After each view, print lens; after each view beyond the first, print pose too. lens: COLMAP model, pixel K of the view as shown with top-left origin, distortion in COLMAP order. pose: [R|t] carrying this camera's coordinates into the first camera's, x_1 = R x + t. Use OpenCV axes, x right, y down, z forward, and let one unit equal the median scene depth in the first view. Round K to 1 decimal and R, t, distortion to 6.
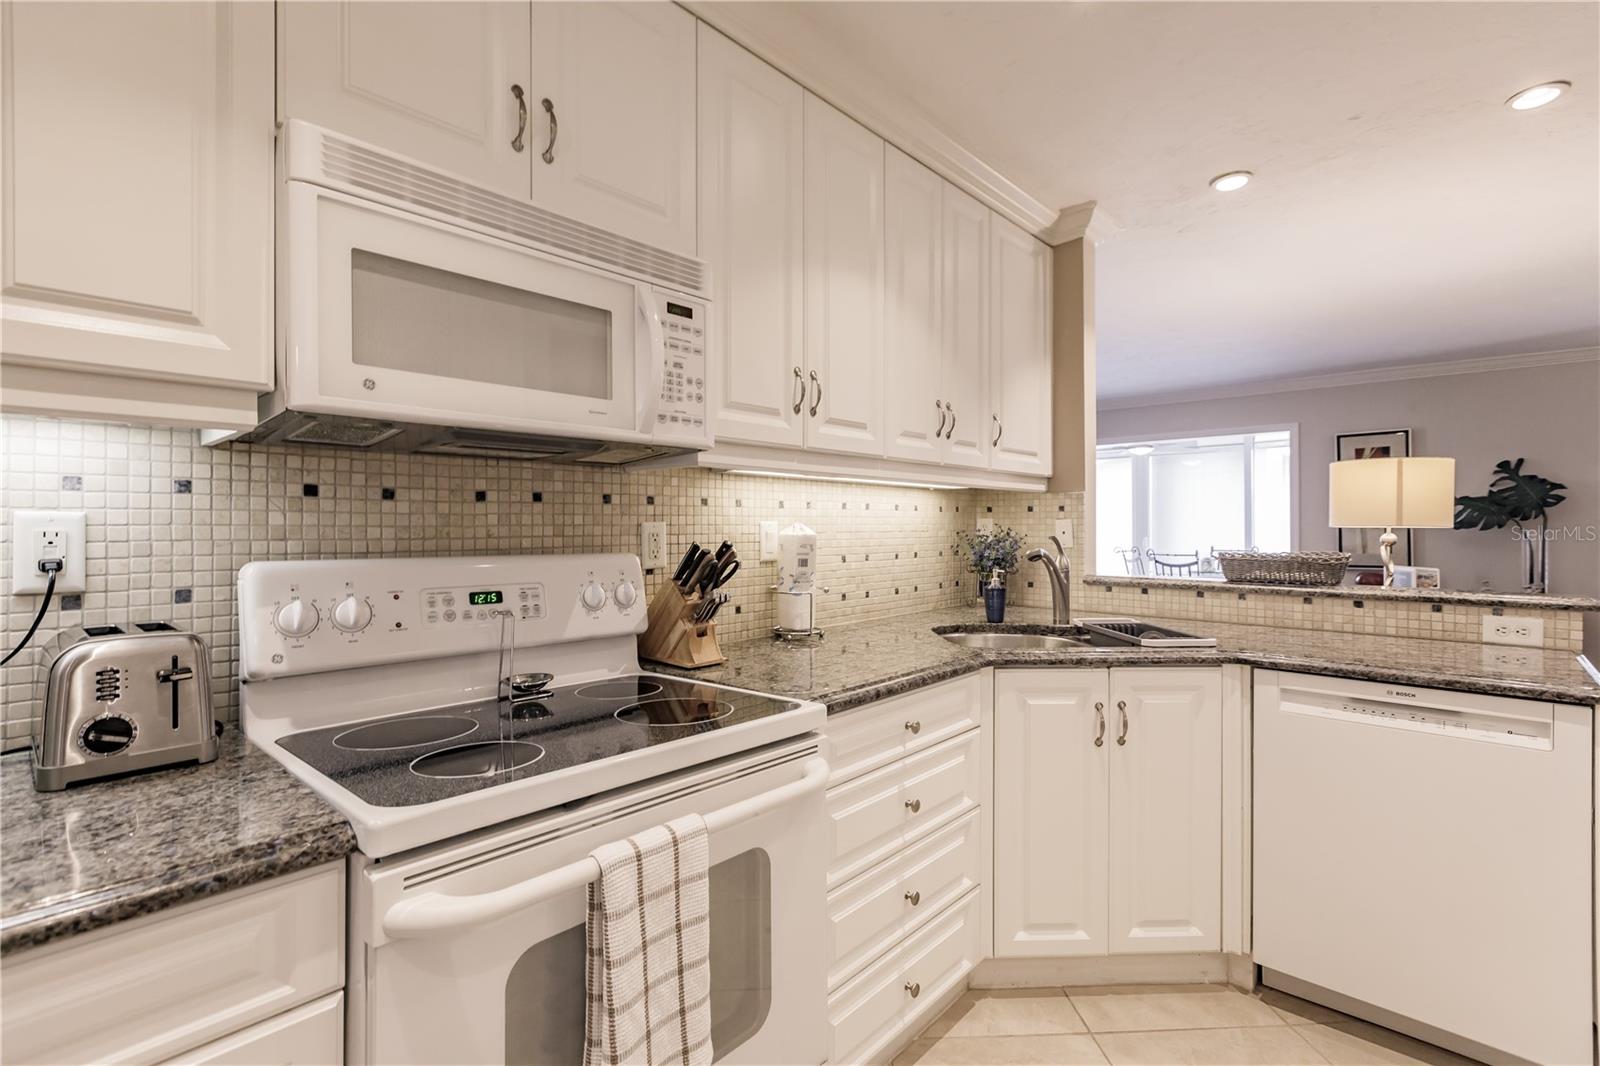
lens RADIAL K [[731.3, 0, 802.0], [0, 731.3, 526.2], [0, 0, 1]] dist [0.003744, -0.000240]
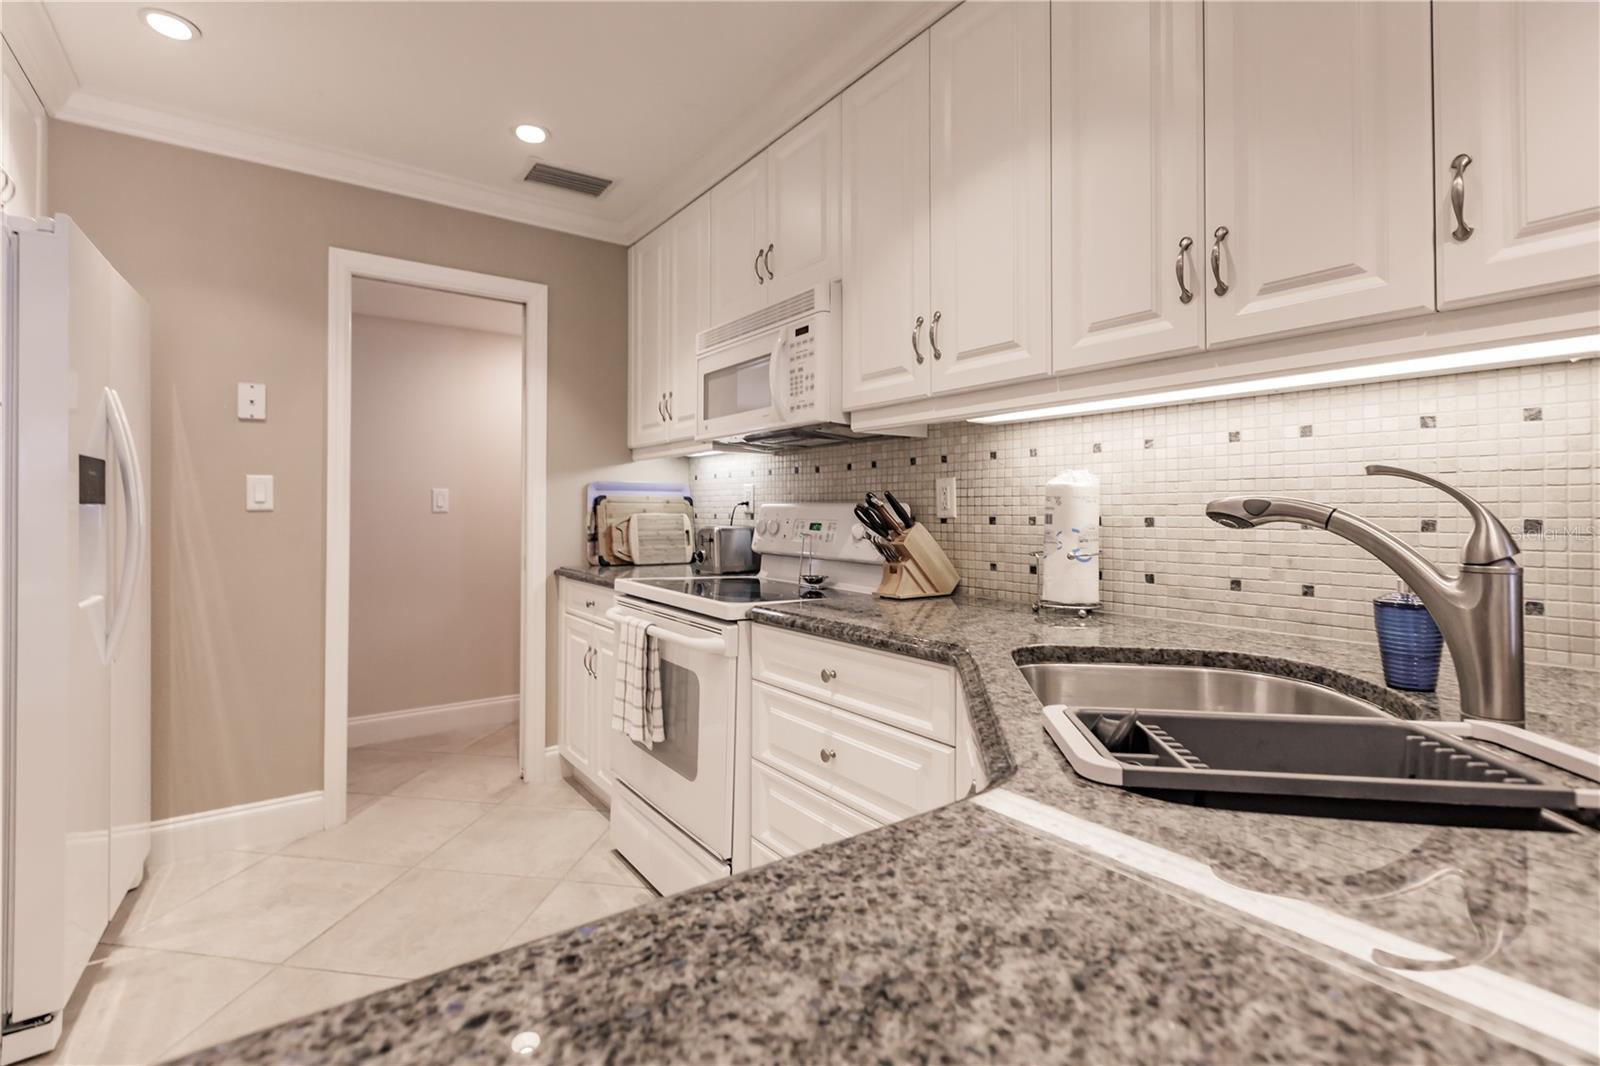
lens RADIAL K [[731.3, 0, 793.3], [0, 731.3, 502.4], [0, 0, 1]] dist [0.003744, -0.000240]
pose [[-0.206405, -0.011737, -0.978396, 1.004784], [-0.002361, 0.999931, -0.011497, 0.048542], [0.978464, -0.000063, -0.206419, 1.034754]]
